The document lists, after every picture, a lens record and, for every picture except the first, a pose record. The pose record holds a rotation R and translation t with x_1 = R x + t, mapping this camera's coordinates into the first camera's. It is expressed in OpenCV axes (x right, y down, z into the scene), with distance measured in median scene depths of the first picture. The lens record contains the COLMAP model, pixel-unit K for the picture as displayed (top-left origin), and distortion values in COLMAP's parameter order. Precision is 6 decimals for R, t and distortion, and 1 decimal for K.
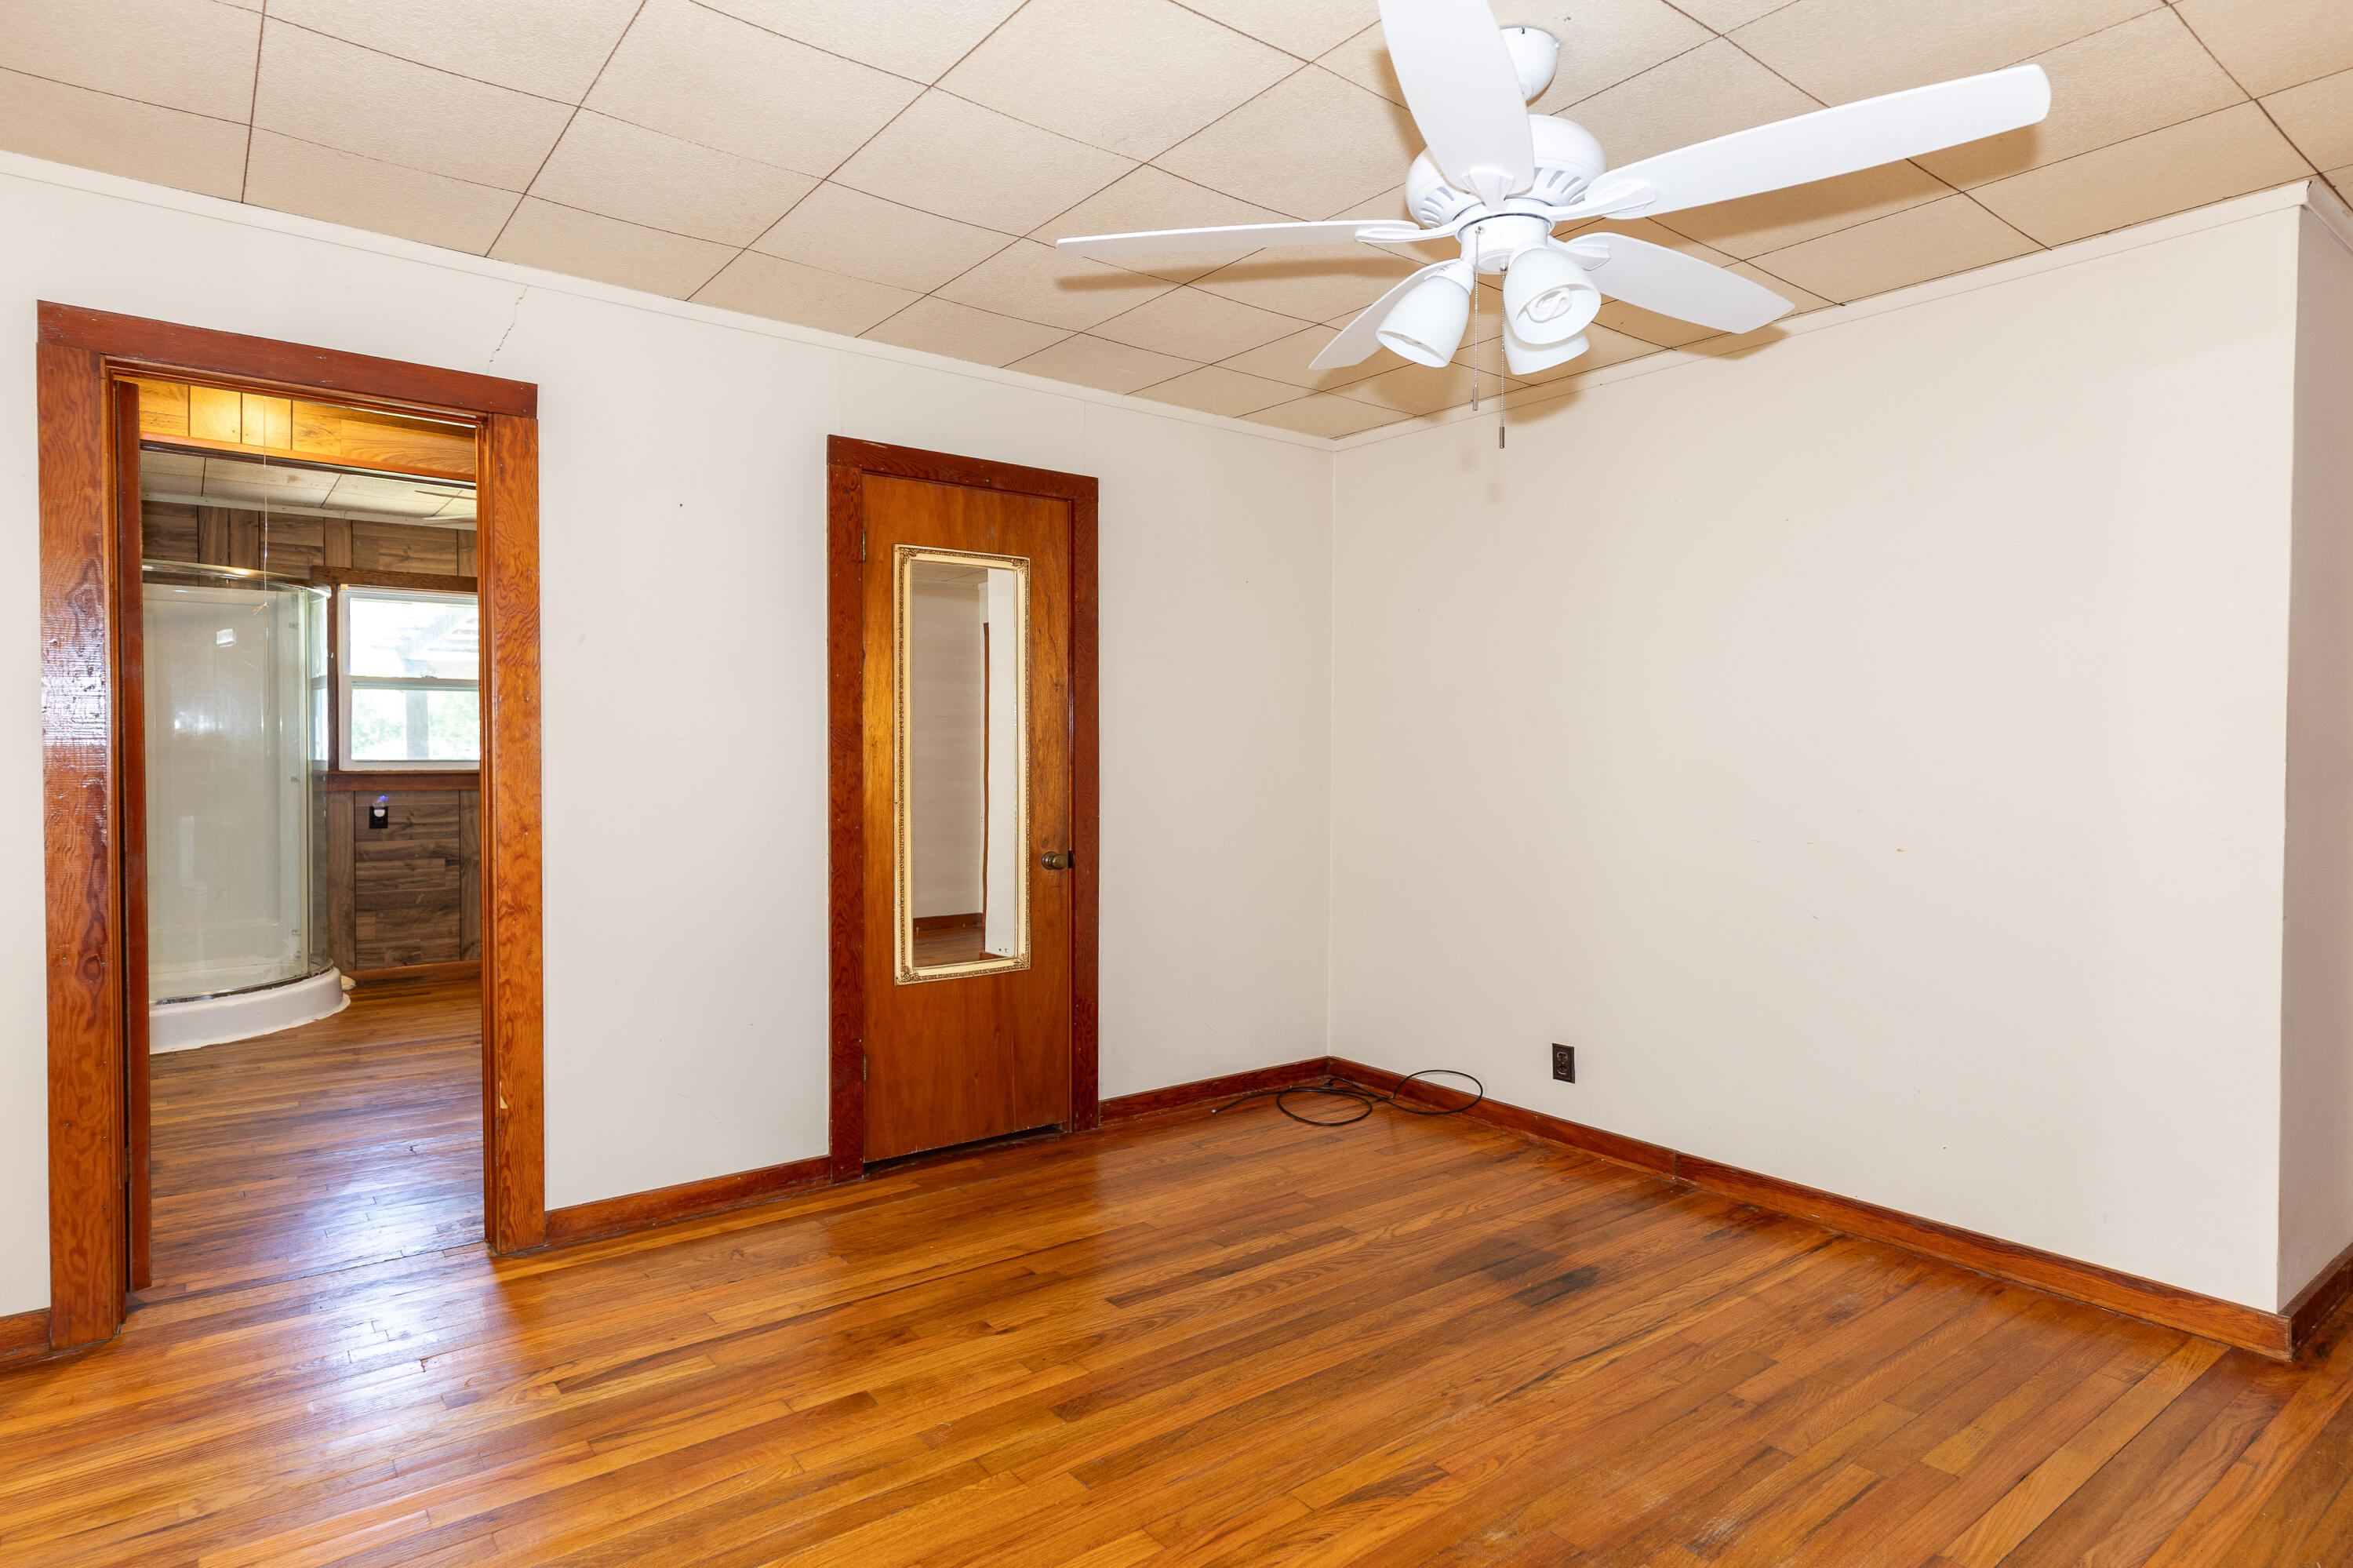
lens RADIAL K [[1351.3, 0, 1285.0], [0, 1351.3, 762.8], [0, 0, 1]] dist [0.015373, -0.002051]
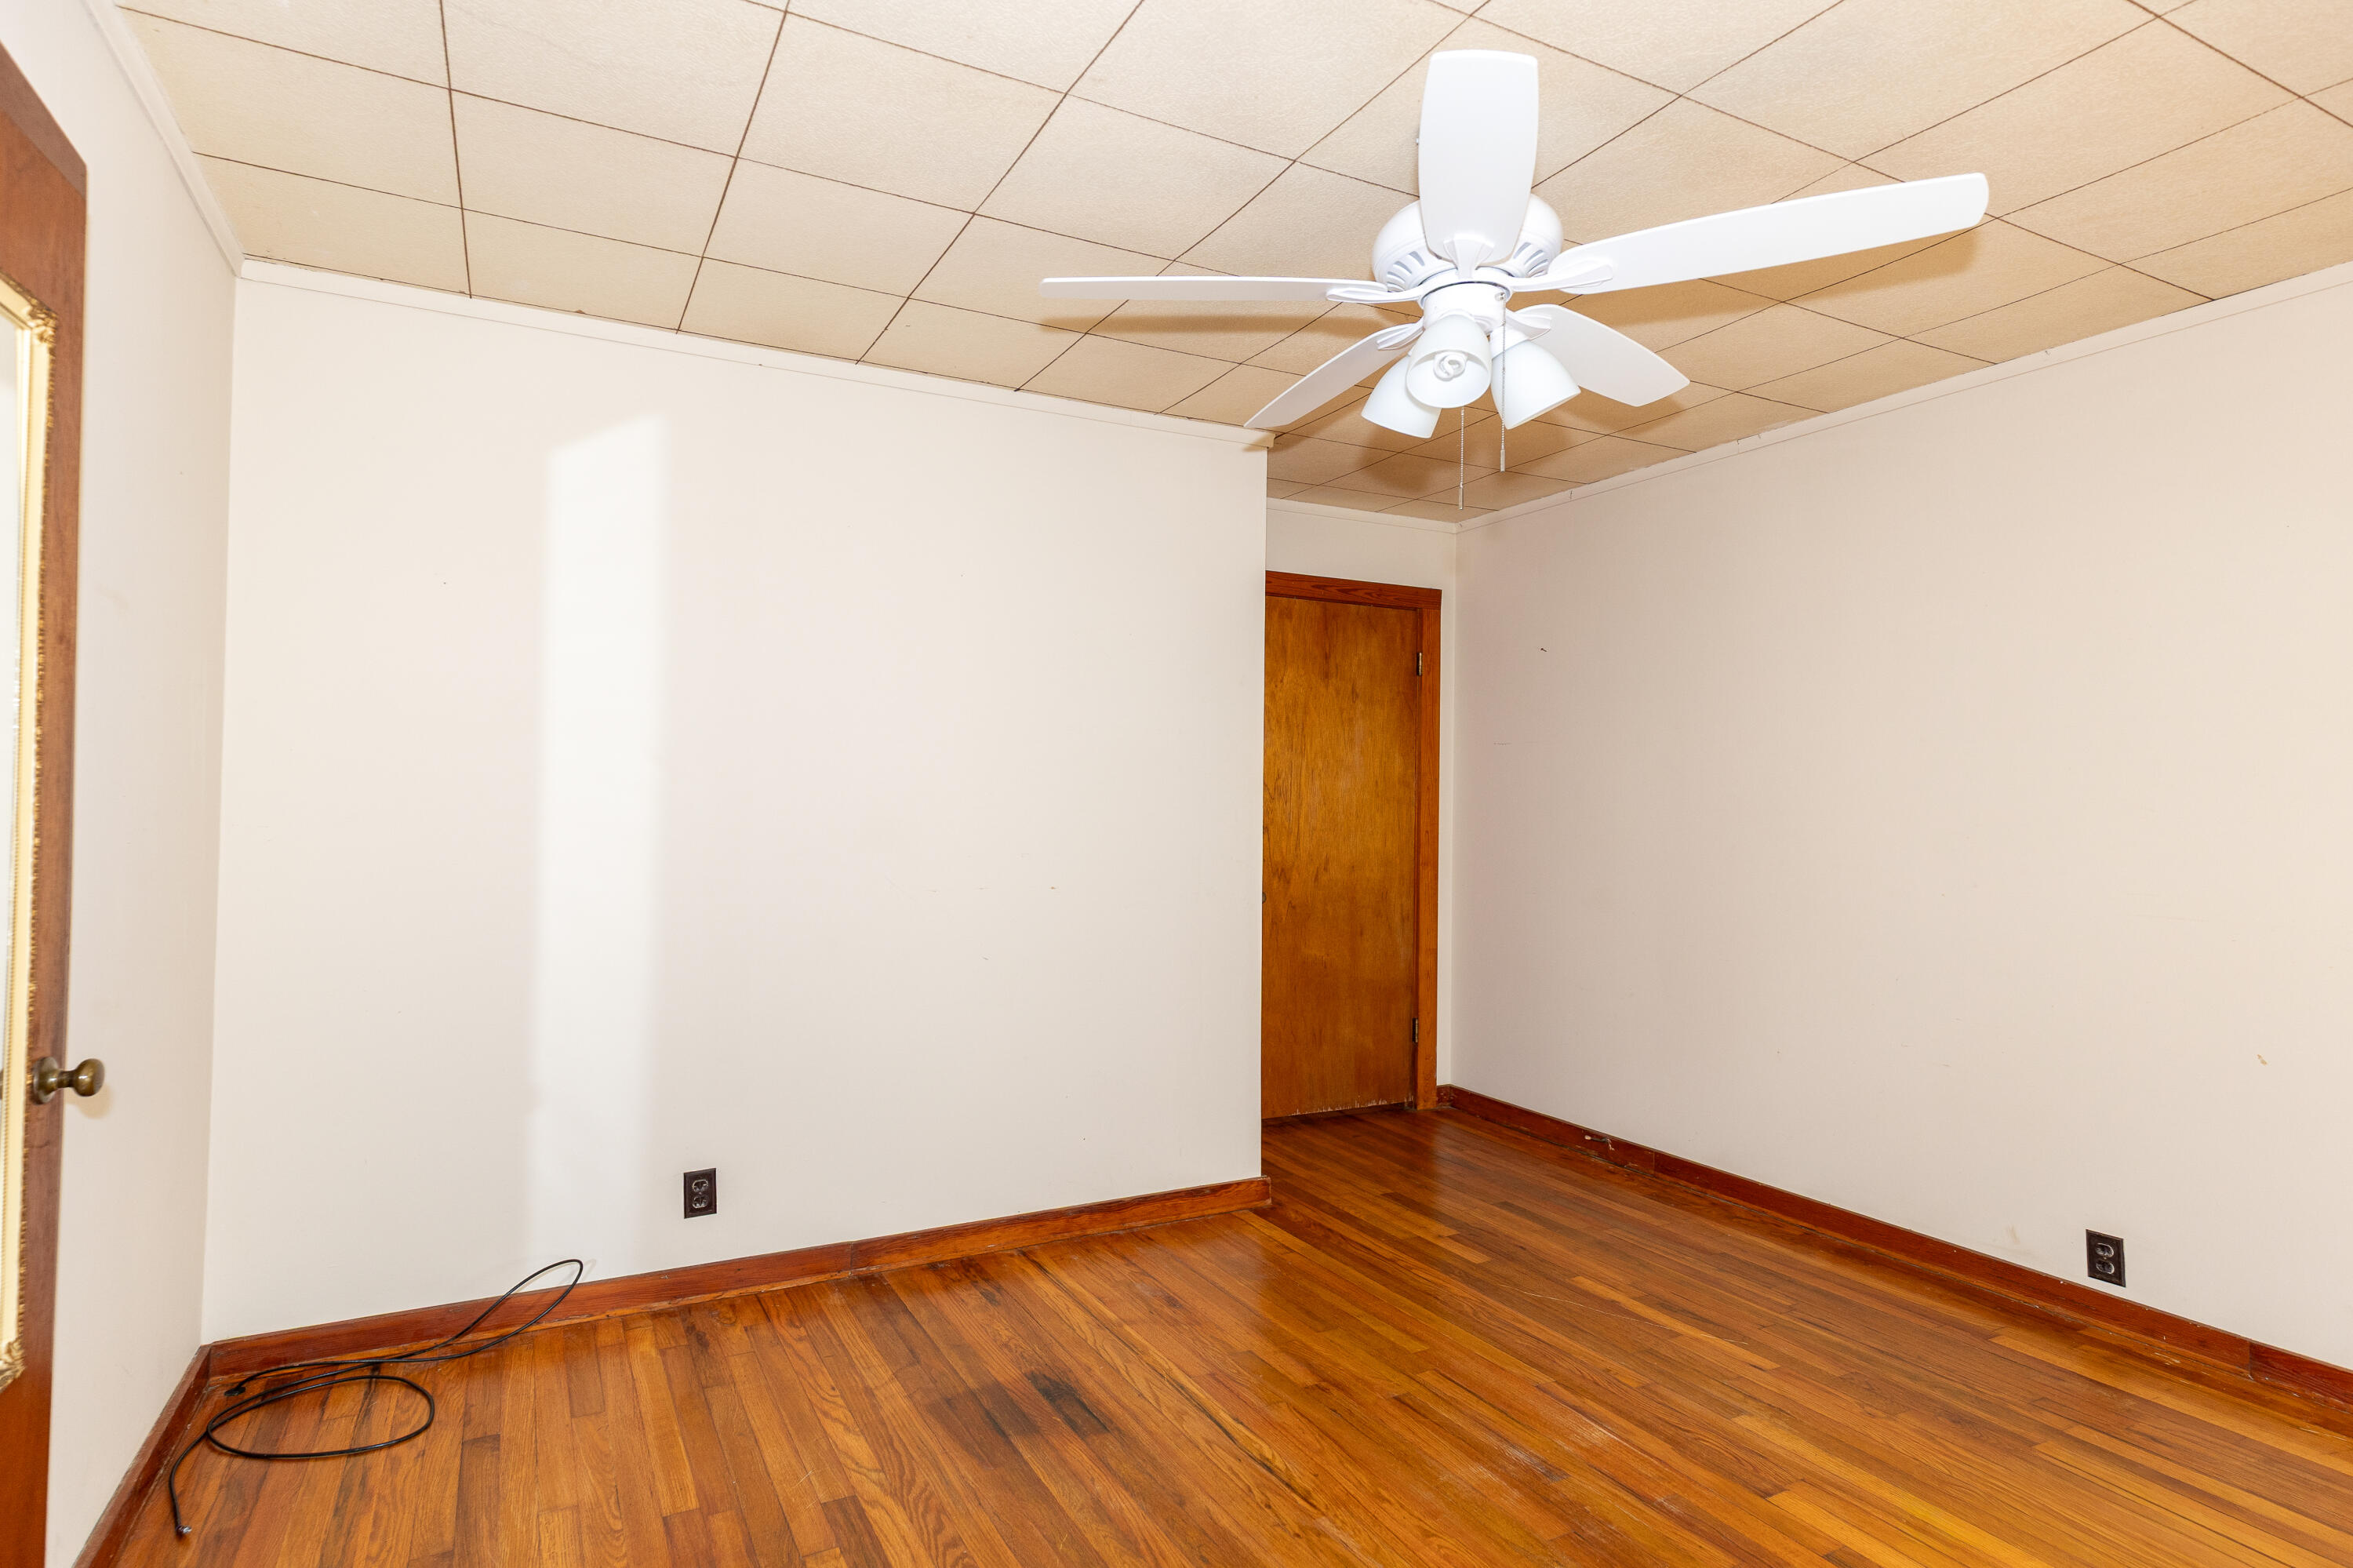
lens RADIAL K [[1220.5, 0, 1129.7], [0, 1220.5, 810.5], [0, 0, 1]] dist [0.019436, -0.005127]
pose [[0.221198, -0.005875, 0.975211, -0.512897], [0.004353, 0.999978, 0.005037, -0.004125], [-0.975219, 0.003130, 0.221218, 0.707387]]
